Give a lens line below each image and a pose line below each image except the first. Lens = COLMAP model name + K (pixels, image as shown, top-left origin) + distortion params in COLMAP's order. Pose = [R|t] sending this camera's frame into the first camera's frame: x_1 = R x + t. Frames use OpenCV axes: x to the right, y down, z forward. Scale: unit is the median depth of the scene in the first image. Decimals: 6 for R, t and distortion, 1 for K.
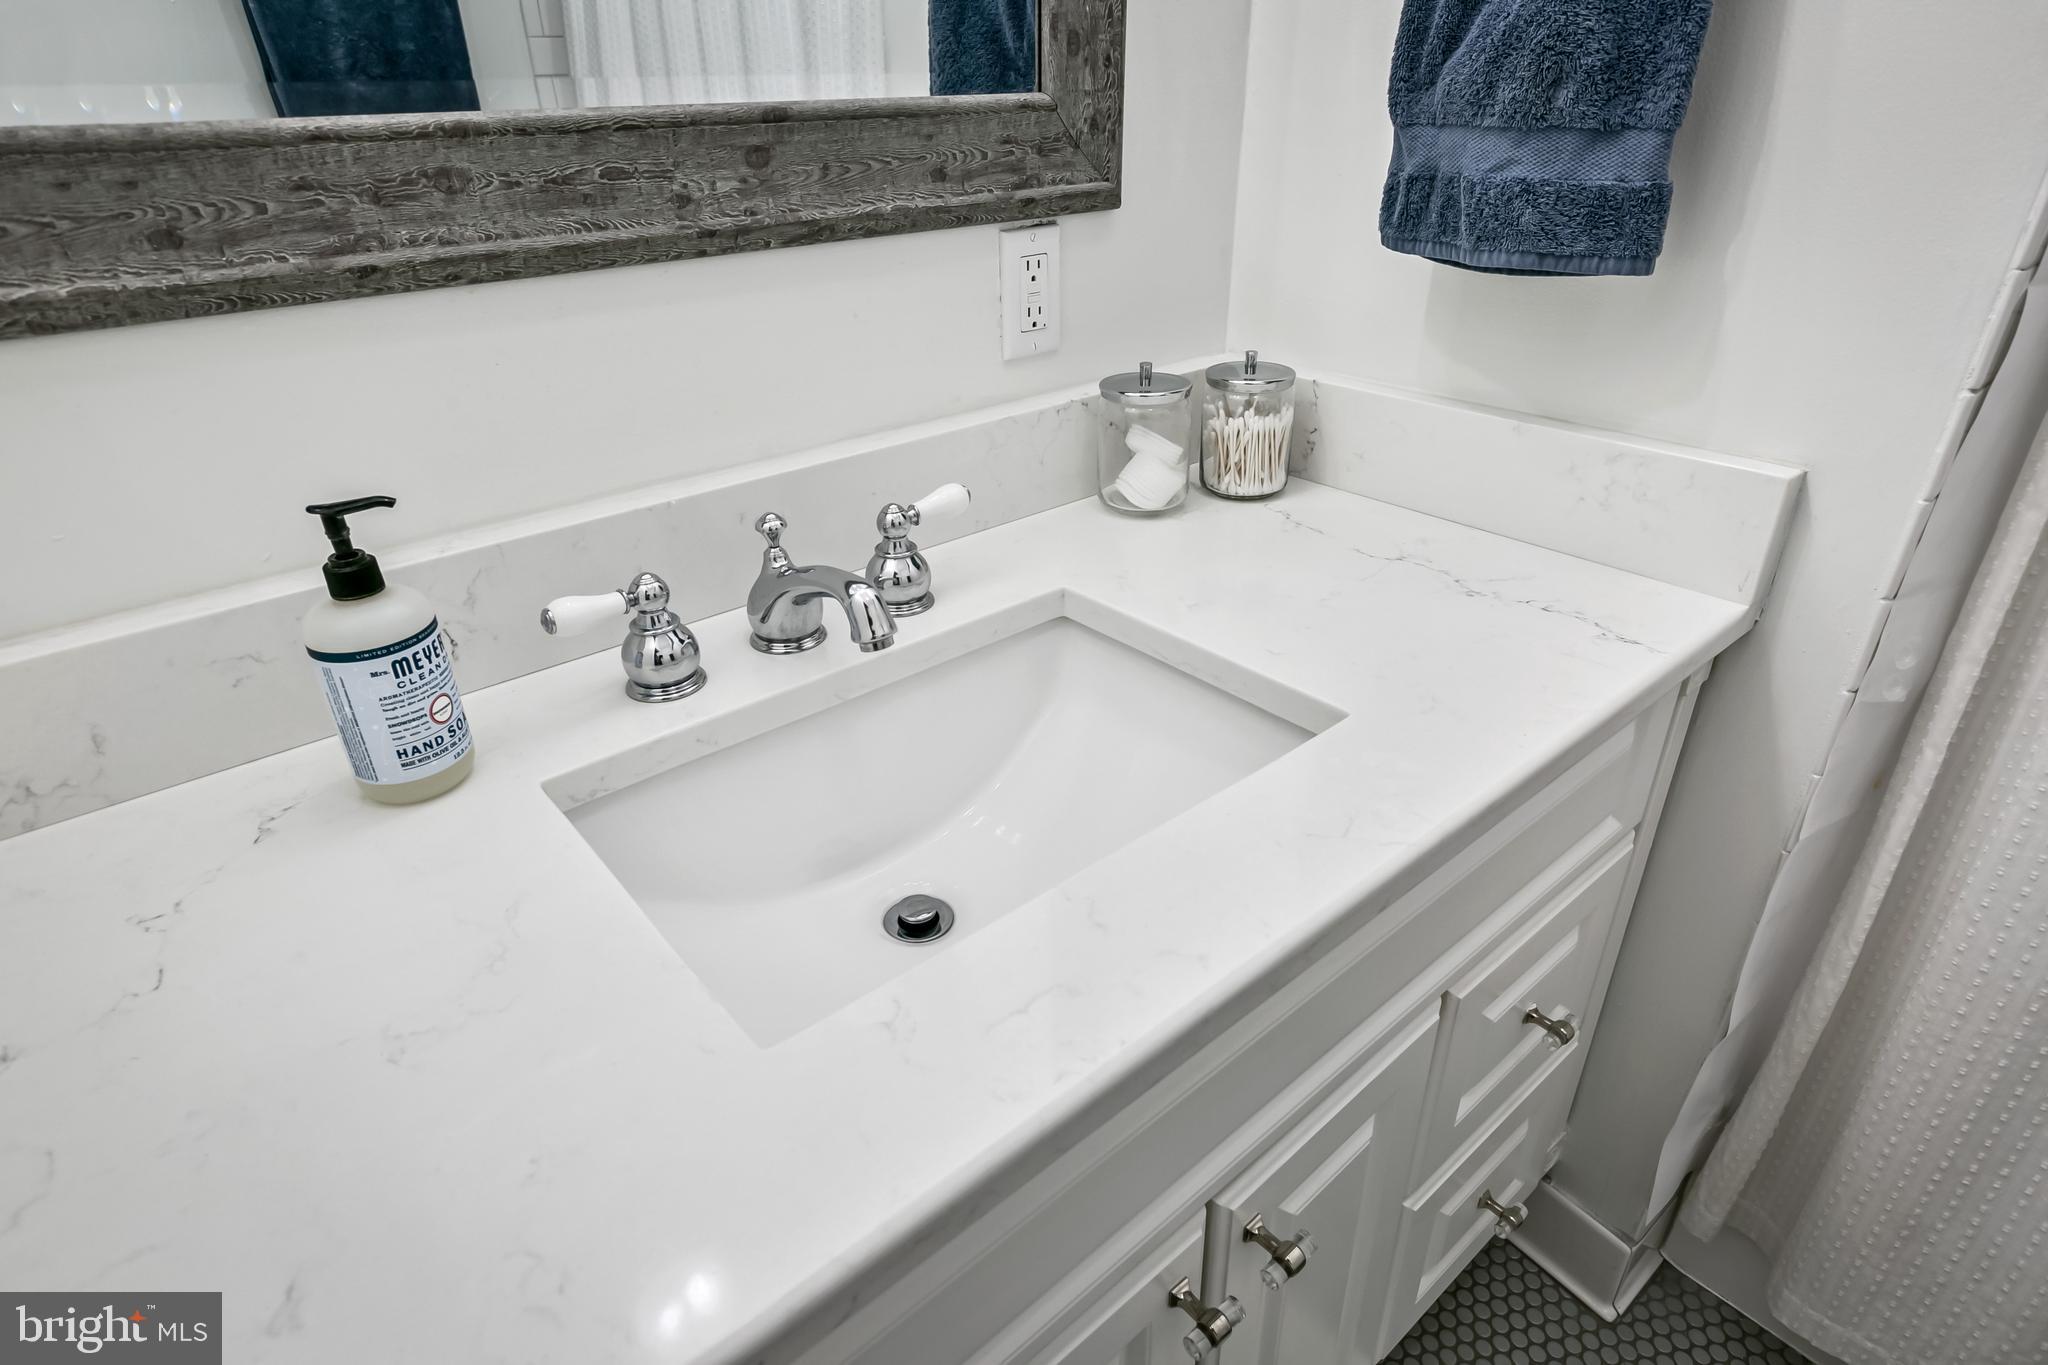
lens RADIAL K [[1095.7, 0, 1038.1], [0, 1095.7, 686.6], [0, 0, 1]] dist [0.001858, 0.000386]
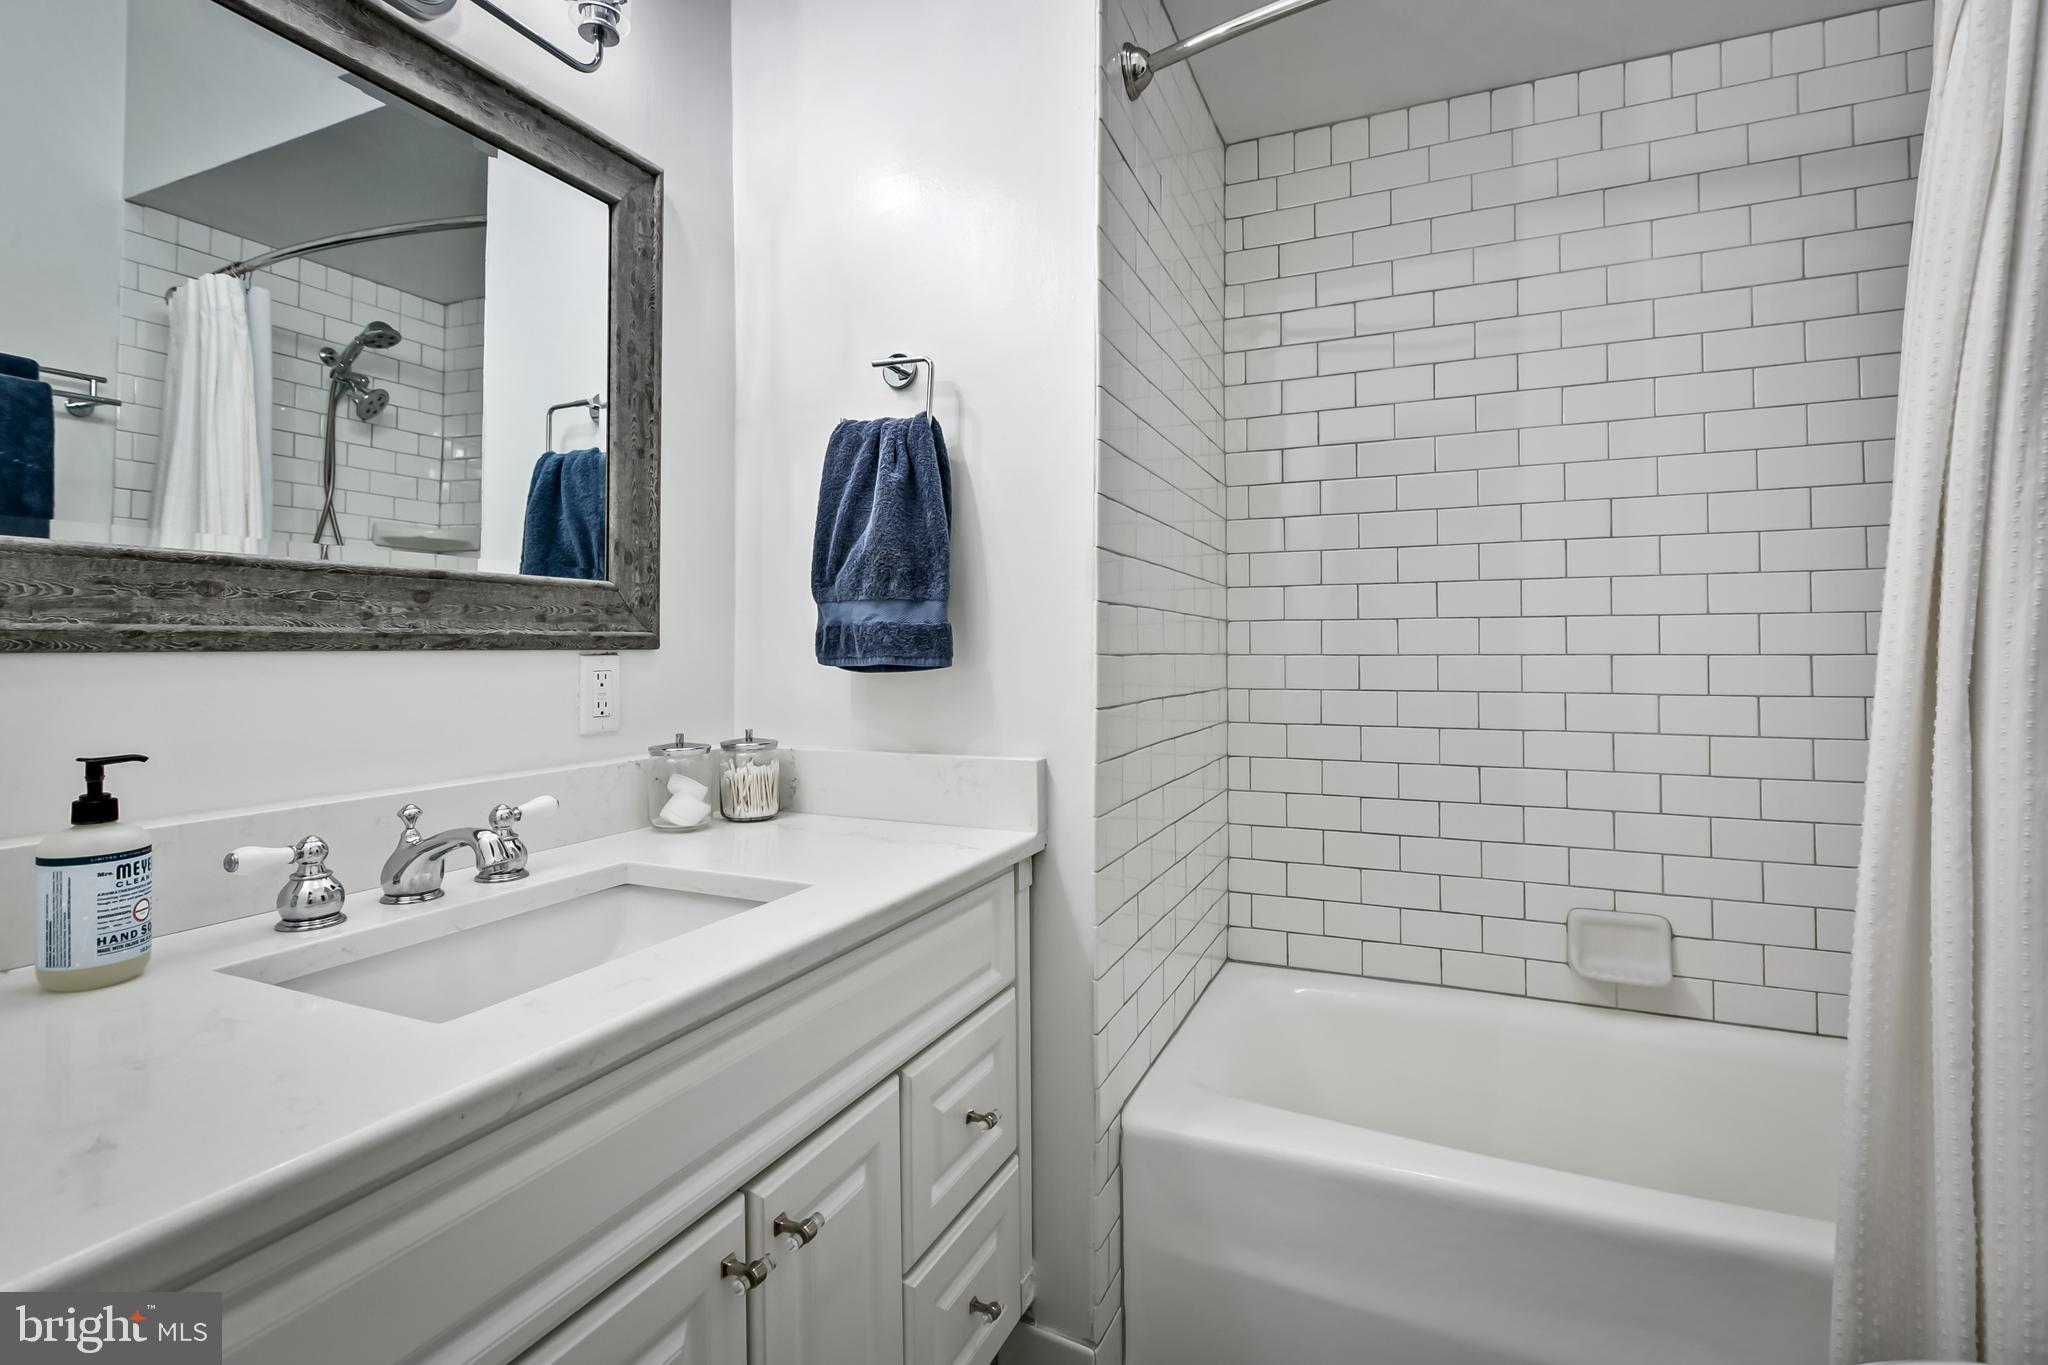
lens RADIAL K [[935.1, 0, 1023.4], [0, 935.1, 649.0], [0, 0, 1]] dist [-0.001197, -0.000378]
pose [[0.902521, 0.011652, 0.430489, -0.044758], [0.199849, 0.874144, -0.442643, 0.366050], [-0.381467, 0.485527, 0.786604, -0.382273]]
